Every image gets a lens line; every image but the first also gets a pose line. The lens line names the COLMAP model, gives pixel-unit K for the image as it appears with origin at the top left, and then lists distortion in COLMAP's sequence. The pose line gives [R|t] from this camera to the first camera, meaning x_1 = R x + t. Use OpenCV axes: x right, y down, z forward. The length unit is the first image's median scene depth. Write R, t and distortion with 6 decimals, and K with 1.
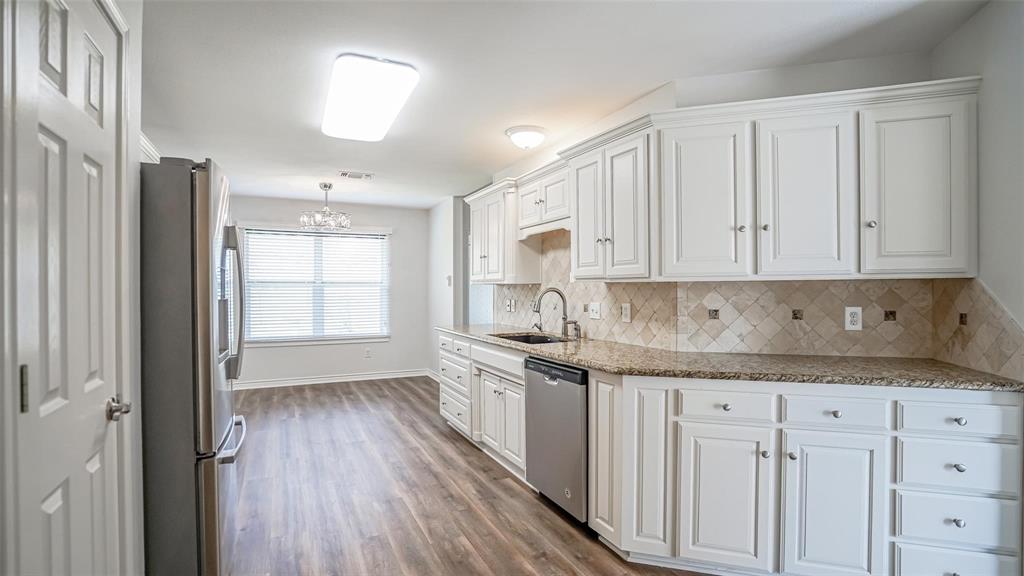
lens RADIAL K [[492.5, 0, 514.8], [0, 492.5, 287.4], [0, 0, 1]] dist [-0.036604, 0.002550]
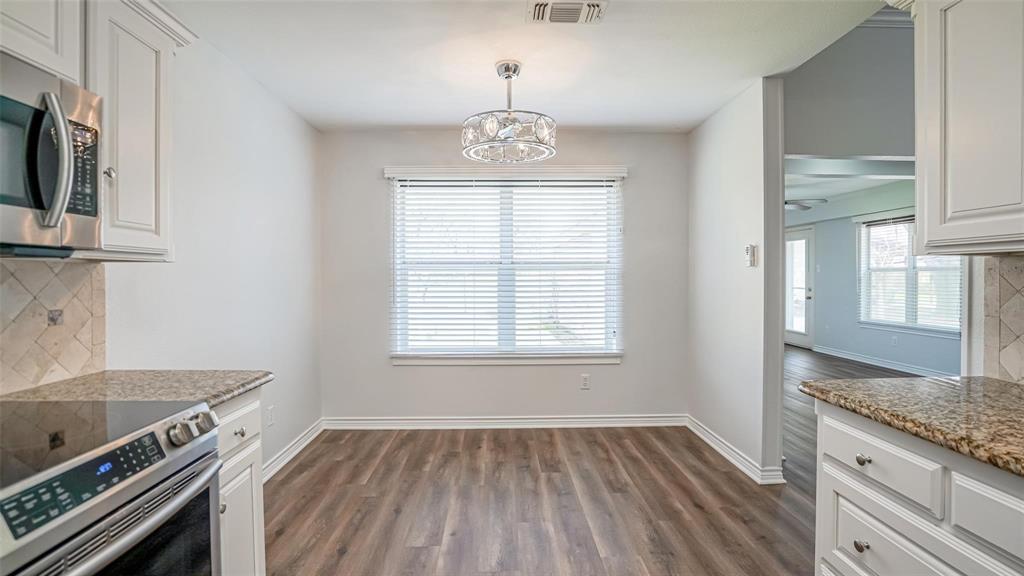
lens RADIAL K [[492.5, 0, 503.7], [0, 492.5, 277.2], [0, 0, 1]] dist [-0.036604, 0.002550]
pose [[0.906981, 0.002110, -0.421165, -0.154060], [-0.000189, 0.999989, 0.004603, 0.005648], [0.421171, -0.004095, 0.906972, 0.468180]]
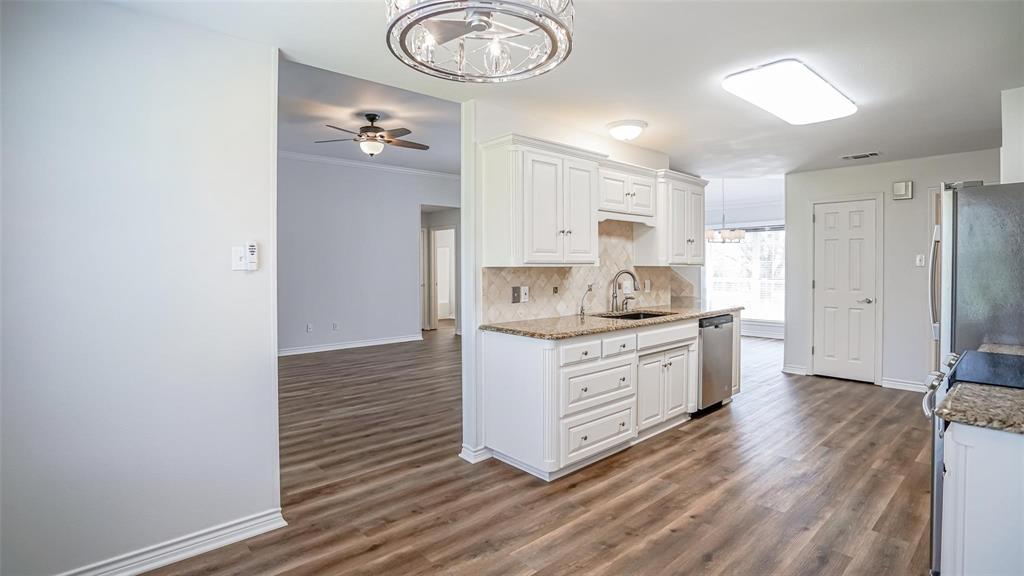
lens RADIAL K [[492.5, 0, 494.7], [0, 492.5, 276.6], [0, 0, 1]] dist [-0.036604, 0.002550]
pose [[-0.267880, 0.001000, 0.963452, -0.553361], [0.015307, 0.999878, 0.003219, 0.004553], [-0.963331, 0.015610, -0.267862, 0.931056]]
